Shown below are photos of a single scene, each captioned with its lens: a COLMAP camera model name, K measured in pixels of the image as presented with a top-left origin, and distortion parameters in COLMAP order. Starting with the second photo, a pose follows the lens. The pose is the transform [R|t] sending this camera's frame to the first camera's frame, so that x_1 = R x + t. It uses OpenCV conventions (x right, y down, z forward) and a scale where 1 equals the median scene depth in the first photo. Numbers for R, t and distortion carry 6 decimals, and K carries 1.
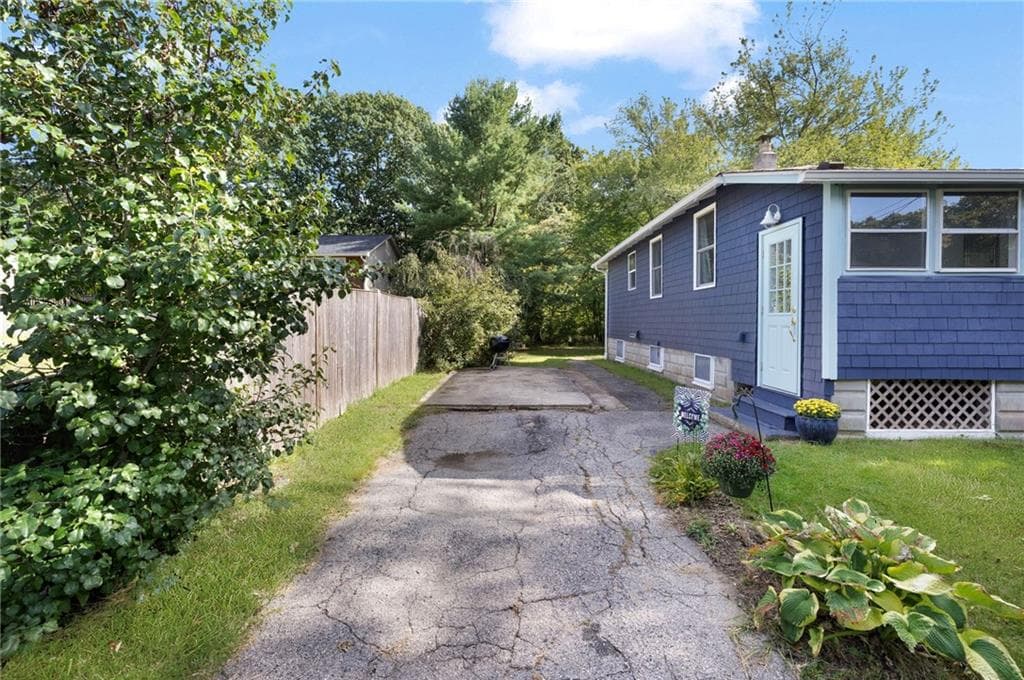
lens RADIAL K [[446.6, 0, 498.3], [0, 446.6, 328.9], [0, 0, 1]] dist [0.002613, -0.000212]
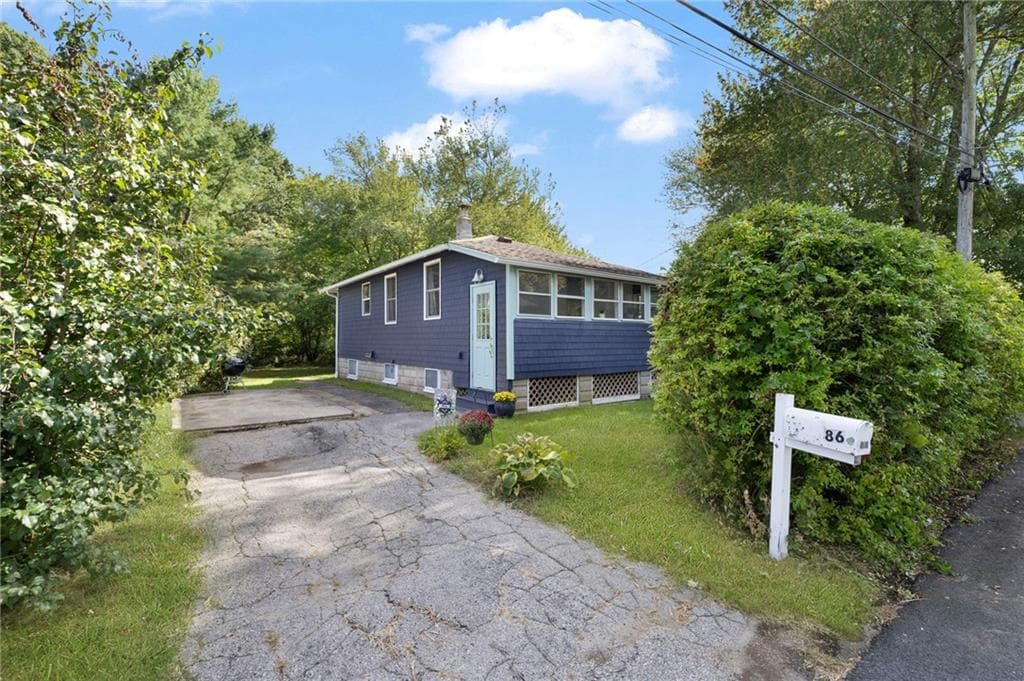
lens RADIAL K [[446.6, 0, 498.3], [0, 446.6, 329.4], [0, 0, 1]] dist [0.002613, -0.000212]
pose [[0.802329, 0.012875, 0.596743, -0.289690], [0.011317, 0.999259, -0.036775, -0.014148], [-0.596775, 0.036259, 0.801589, -0.313964]]
